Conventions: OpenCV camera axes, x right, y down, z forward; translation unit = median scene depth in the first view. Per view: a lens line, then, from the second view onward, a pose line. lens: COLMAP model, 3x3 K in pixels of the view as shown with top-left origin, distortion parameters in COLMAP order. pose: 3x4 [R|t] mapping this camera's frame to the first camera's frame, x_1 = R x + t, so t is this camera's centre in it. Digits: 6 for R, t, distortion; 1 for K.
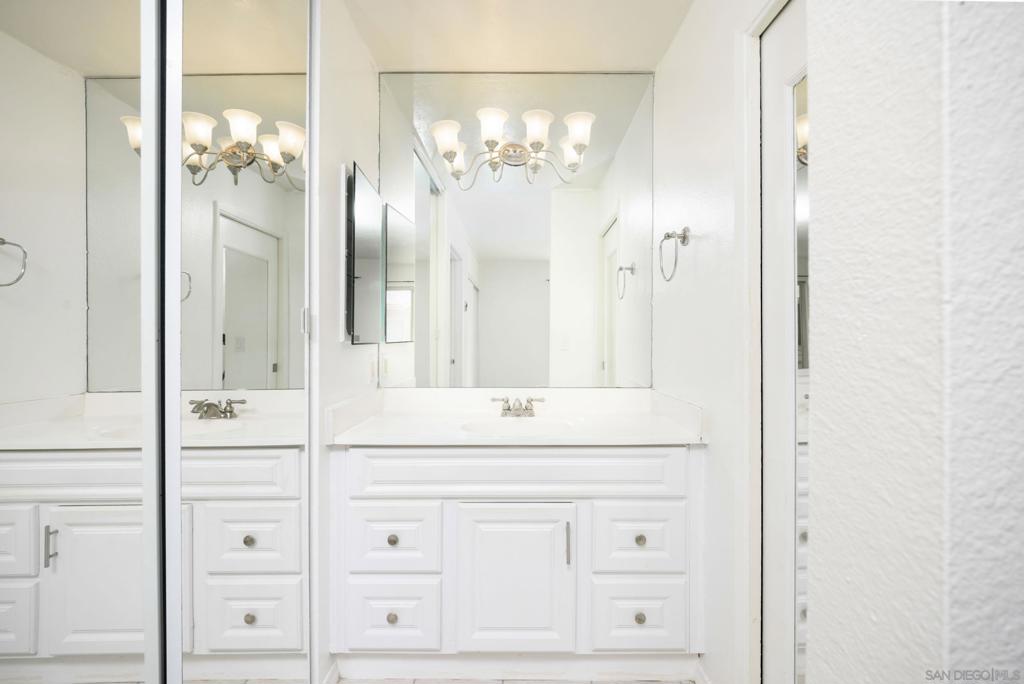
lens RADIAL K [[427.7, 0, 517.8], [0, 427.7, 339.2], [0, 0, 1]] dist [-0.002334, -0.001296]
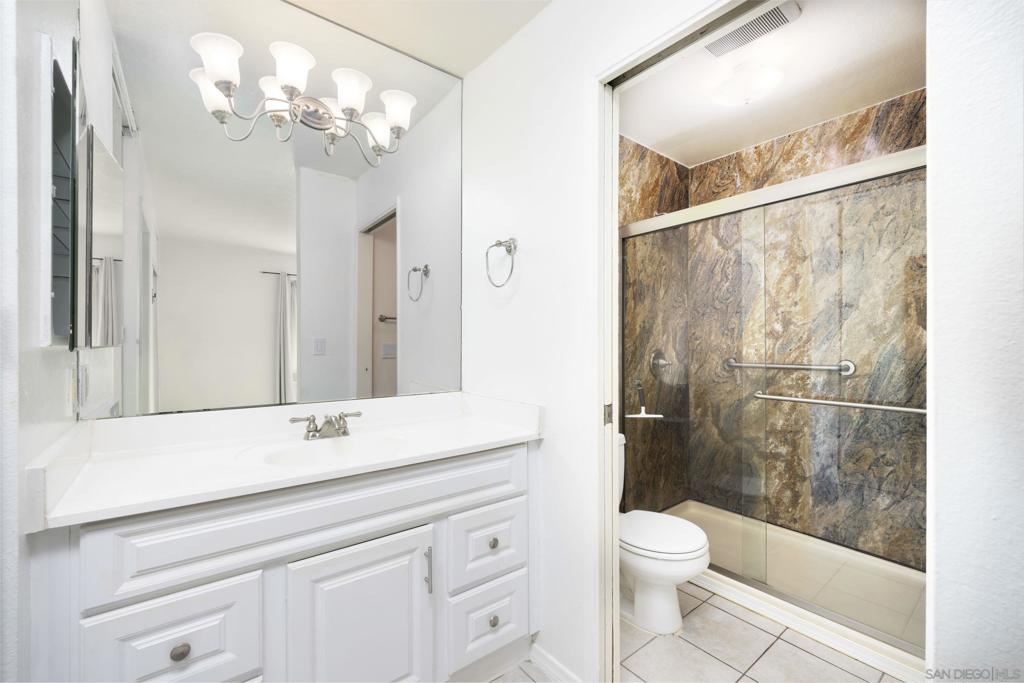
lens RADIAL K [[427.7, 0, 514.7], [0, 427.7, 341.7], [0, 0, 1]] dist [-0.002334, -0.001296]
pose [[0.789167, 0.001758, 0.614176, -0.219655], [-0.001268, 0.999998, -0.001233, -0.001173], [-0.614178, 0.000195, 0.789168, 0.138501]]
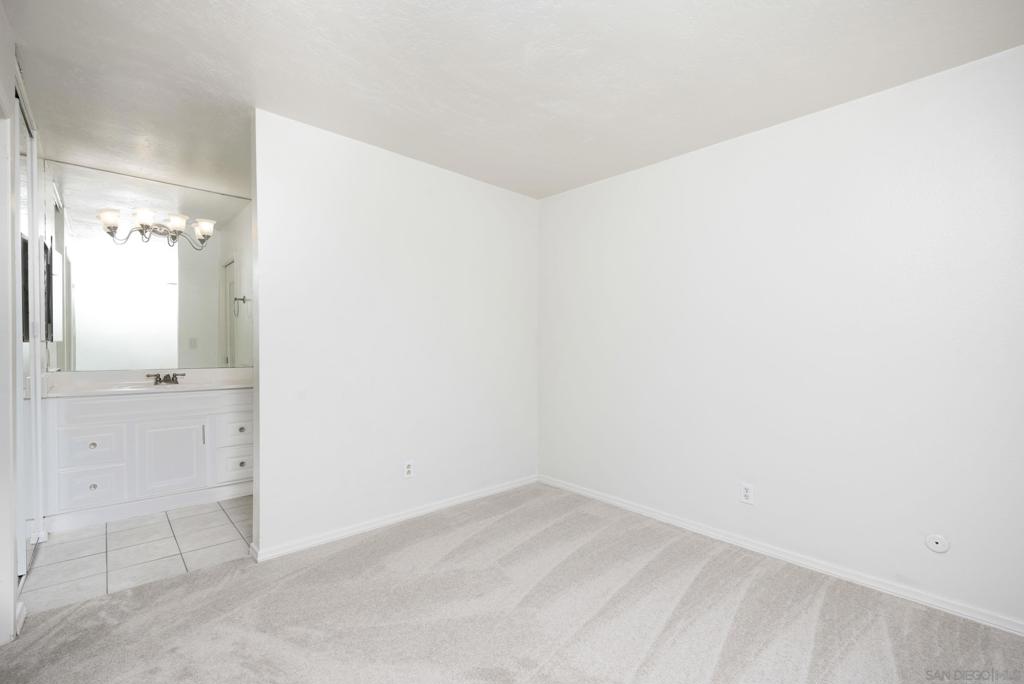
lens RADIAL K [[440.6, 0, 505.1], [0, 440.6, 350.4], [0, 0, 1]] dist [-0.008840, -0.001524]
pose [[0.737224, -0.010024, 0.675574, -0.188525], [0.000425, 0.999897, 0.014373, 0.015767], [-0.675648, -0.010309, 0.737152, -1.276716]]
